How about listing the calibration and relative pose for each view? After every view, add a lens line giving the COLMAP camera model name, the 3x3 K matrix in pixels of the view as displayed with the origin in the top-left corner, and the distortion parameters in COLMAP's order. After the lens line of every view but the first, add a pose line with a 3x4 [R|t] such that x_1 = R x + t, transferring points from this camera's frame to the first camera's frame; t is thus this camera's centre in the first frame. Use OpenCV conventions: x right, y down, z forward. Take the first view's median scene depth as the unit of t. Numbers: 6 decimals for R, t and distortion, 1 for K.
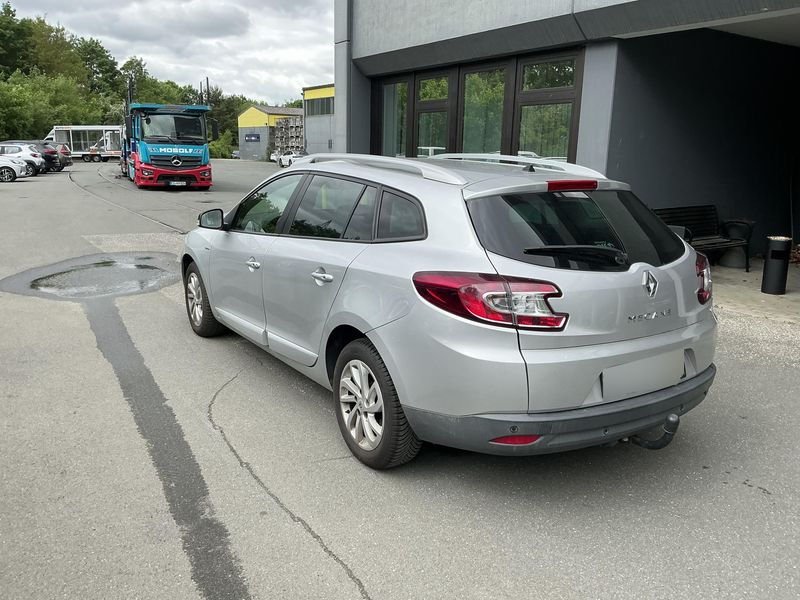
lens RADIAL K [[680.6, 0, 401.2], [0, 680.6, 294.9], [0, 0, 1]] dist [0.054623, -0.125574]
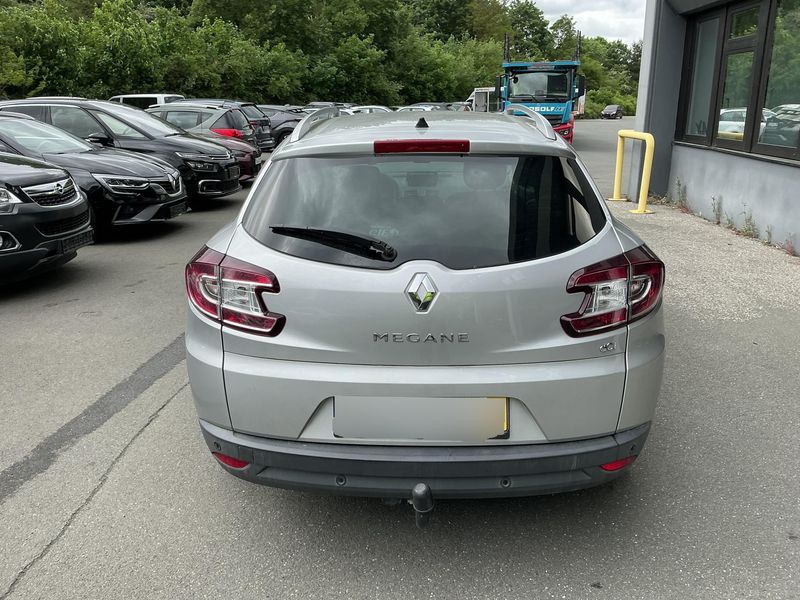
lens RADIAL K [[680.6, 0, 394.9], [0, 680.6, 303.3], [0, 0, 1]] dist [0.054623, -0.125574]
pose [[0.818239, 0.141370, -0.557225, 0.065268], [-0.102938, 0.989656, 0.099924, -0.006414], [0.565587, -0.024402, 0.824327, 0.037929]]
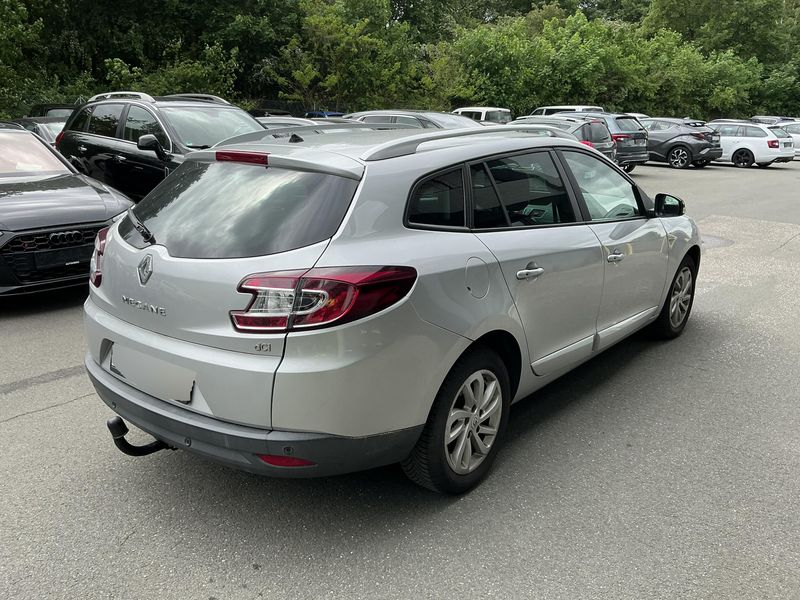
lens RADIAL K [[680.6, 0, 396.4], [0, 680.6, 301.0], [0, 0, 1]] dist [0.054623, -0.125574]
pose [[0.290826, 0.240209, -0.926132, 0.121096], [-0.205697, 0.961034, 0.184668, -0.020051], [0.934403, 0.136796, 0.328904, 0.098611]]
